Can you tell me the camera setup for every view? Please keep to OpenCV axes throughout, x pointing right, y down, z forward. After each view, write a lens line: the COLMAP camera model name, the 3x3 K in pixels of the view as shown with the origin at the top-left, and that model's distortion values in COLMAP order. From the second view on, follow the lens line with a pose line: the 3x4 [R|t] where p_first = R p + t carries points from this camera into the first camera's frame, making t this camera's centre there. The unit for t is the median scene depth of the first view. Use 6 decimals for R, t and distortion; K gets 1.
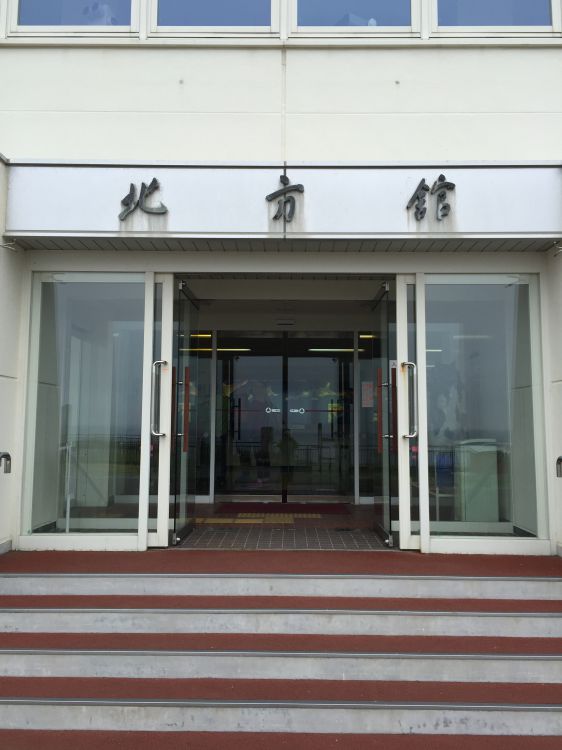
lens RADIAL K [[639.2, 0, 281.5], [0, 639.2, 374.8], [0, 0, 1]] dist [0.038432, 0.000349]
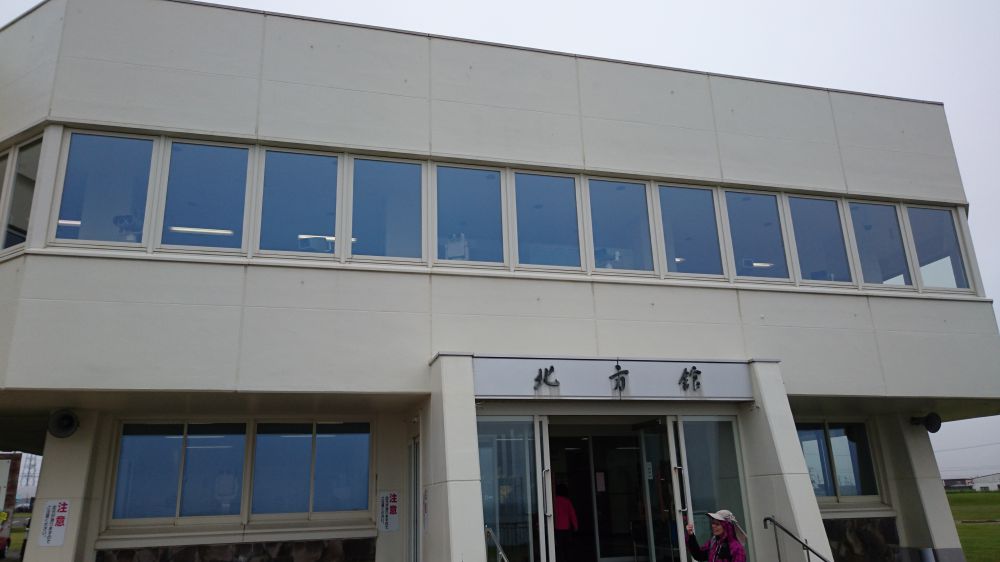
lens RADIAL K [[729.2, 0, 498.9], [0, 729.2, 282.0], [0, 0, 1]] dist [0.001872, 0.011399]
pose [[0.962045, 0.045467, 0.269075, -0.898246], [0.012974, 0.977287, -0.211525, -0.105143], [-0.272581, 0.206987, 0.939604, -0.921748]]
